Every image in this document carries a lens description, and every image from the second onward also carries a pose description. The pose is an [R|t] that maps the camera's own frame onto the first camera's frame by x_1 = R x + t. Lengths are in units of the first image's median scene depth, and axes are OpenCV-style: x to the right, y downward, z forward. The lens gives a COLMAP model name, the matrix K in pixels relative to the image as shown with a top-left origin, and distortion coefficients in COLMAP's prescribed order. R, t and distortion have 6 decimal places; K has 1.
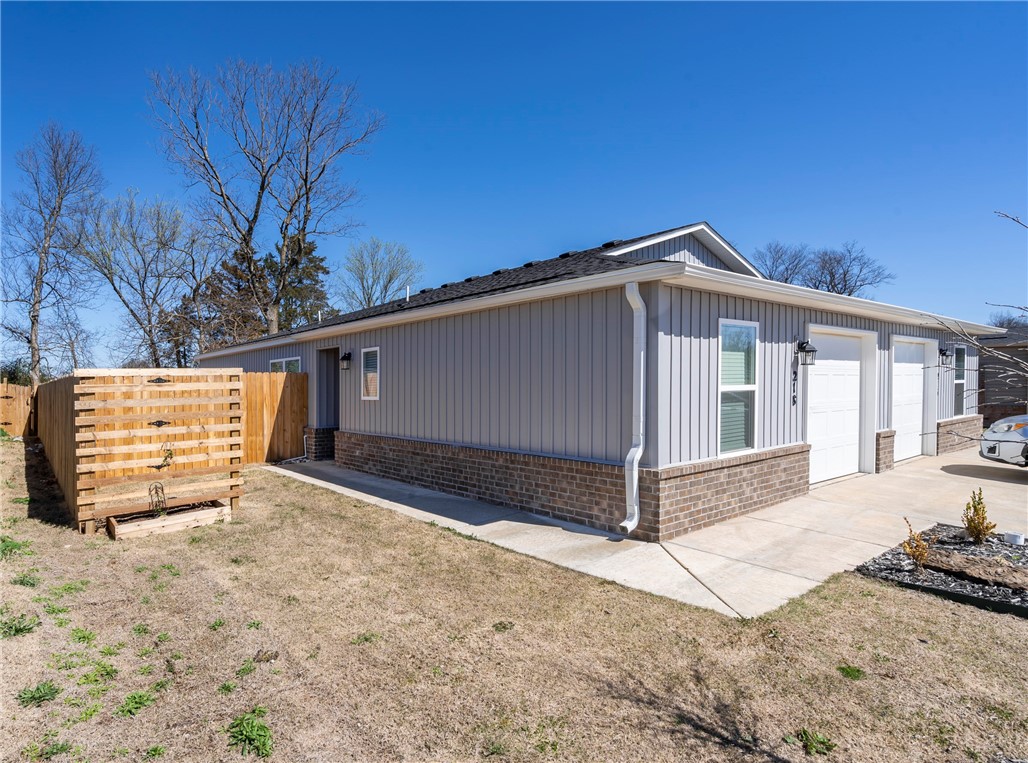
lens RADIAL K [[585.6, 0, 514.0], [0, 585.6, 381.5], [0, 0, 1]] dist [0.002026, 0.001231]
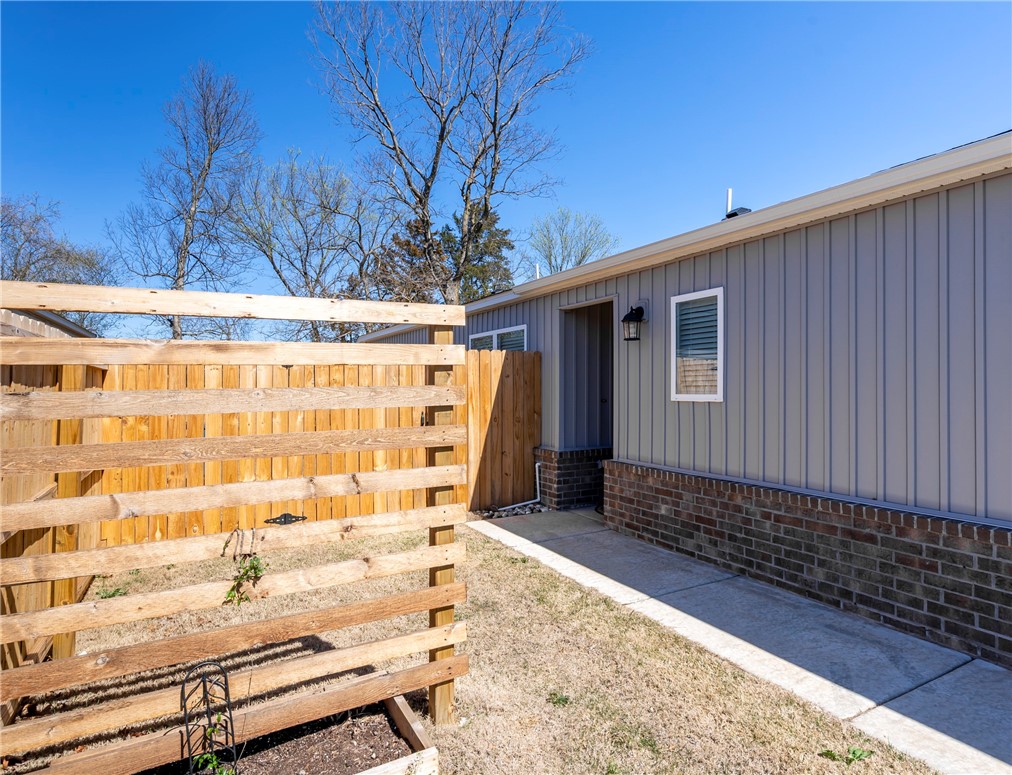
lens RADIAL K [[633.0, 0, 622.6], [0, 633.0, 383.1], [0, 0, 1]] dist [-0.001652, -0.001973]
pose [[0.993801, 0.008103, -0.110878, -0.209485], [-0.007776, 0.999964, 0.003383, 0.013045], [0.110901, -0.002500, 0.993828, 0.407199]]
